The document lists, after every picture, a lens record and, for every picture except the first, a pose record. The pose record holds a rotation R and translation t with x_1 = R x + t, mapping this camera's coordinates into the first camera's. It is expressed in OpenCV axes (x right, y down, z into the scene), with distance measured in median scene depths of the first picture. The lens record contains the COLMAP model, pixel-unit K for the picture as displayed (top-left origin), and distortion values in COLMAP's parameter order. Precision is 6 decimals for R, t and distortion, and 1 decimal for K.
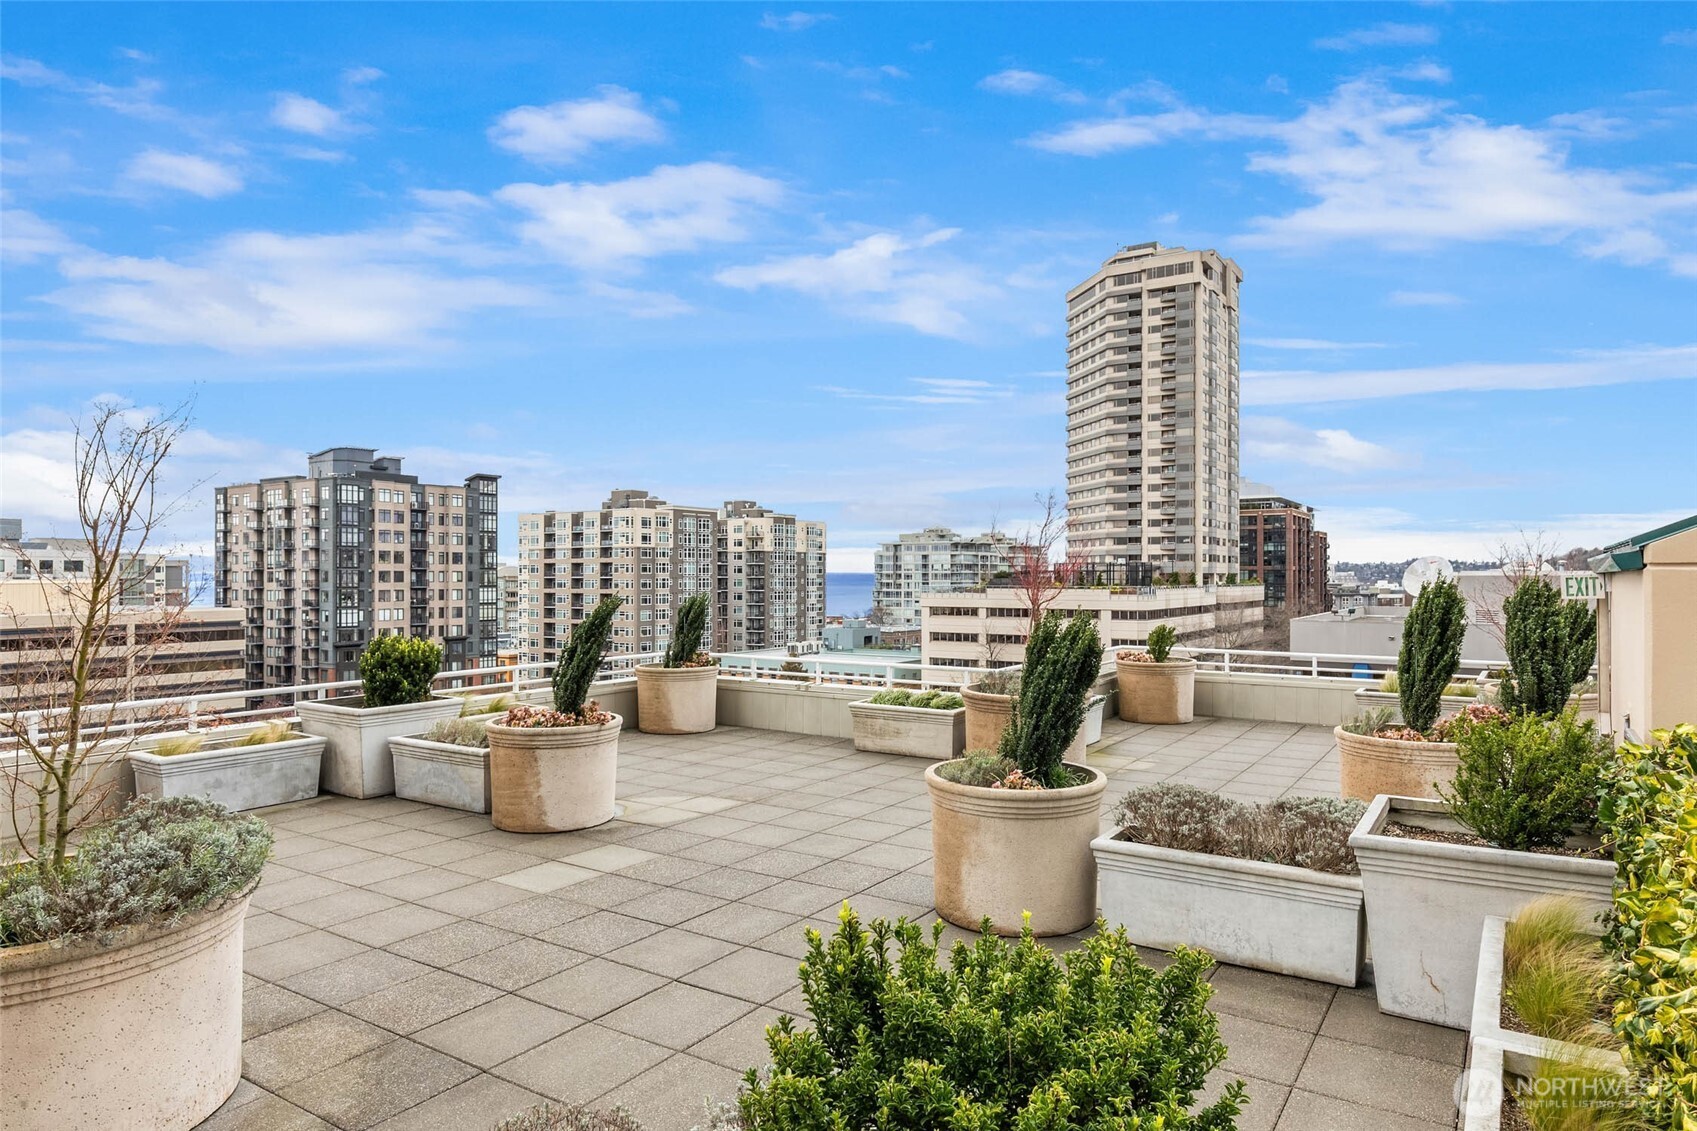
lens RADIAL K [[1016.7, 0, 848.5], [0, 1016.7, 565.5], [0, 0, 1]] dist [-0.002530, -0.001127]
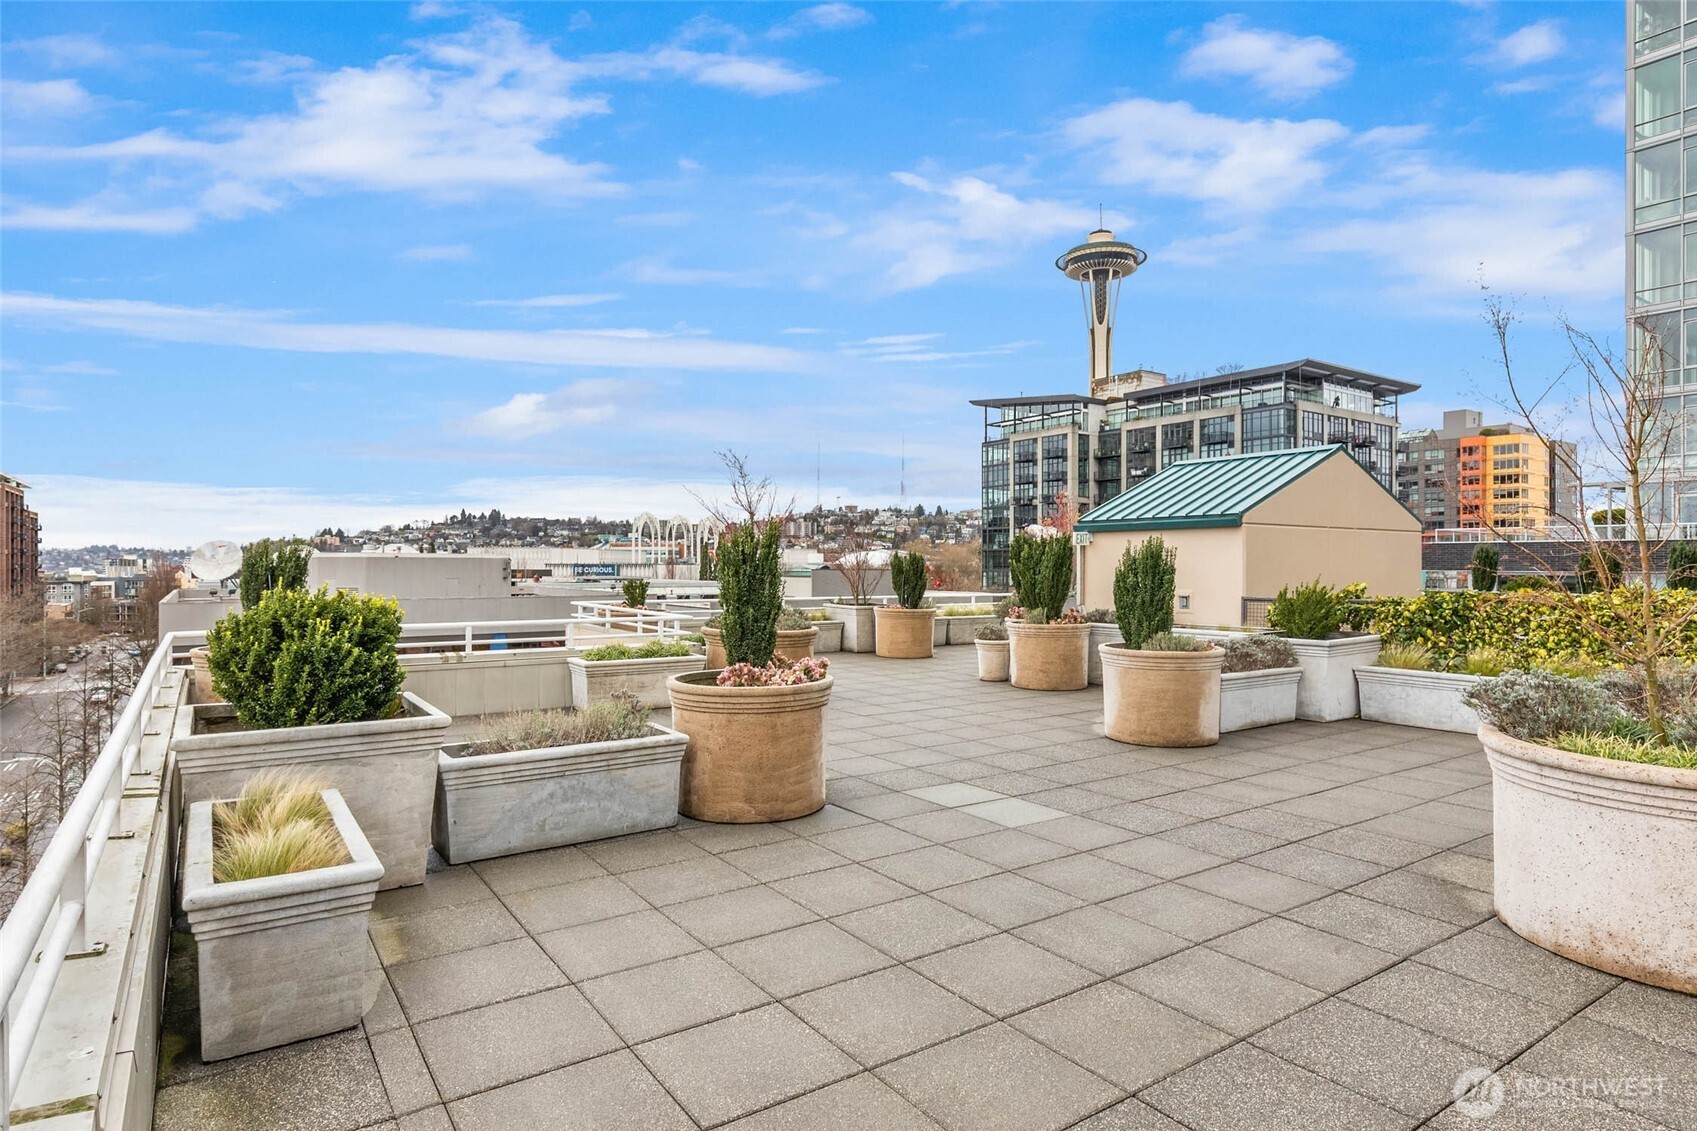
lens RADIAL K [[927.9, 0, 848.5], [0, 927.9, 565.5], [0, 0, 1]] dist [0.003563, 0.000730]
pose [[0.370271, 0.002692, 0.928920, -1.108131], [-0.014600, 0.999889, 0.002922, 0.069354], [-0.928809, -0.014644, 0.370269, 0.779348]]
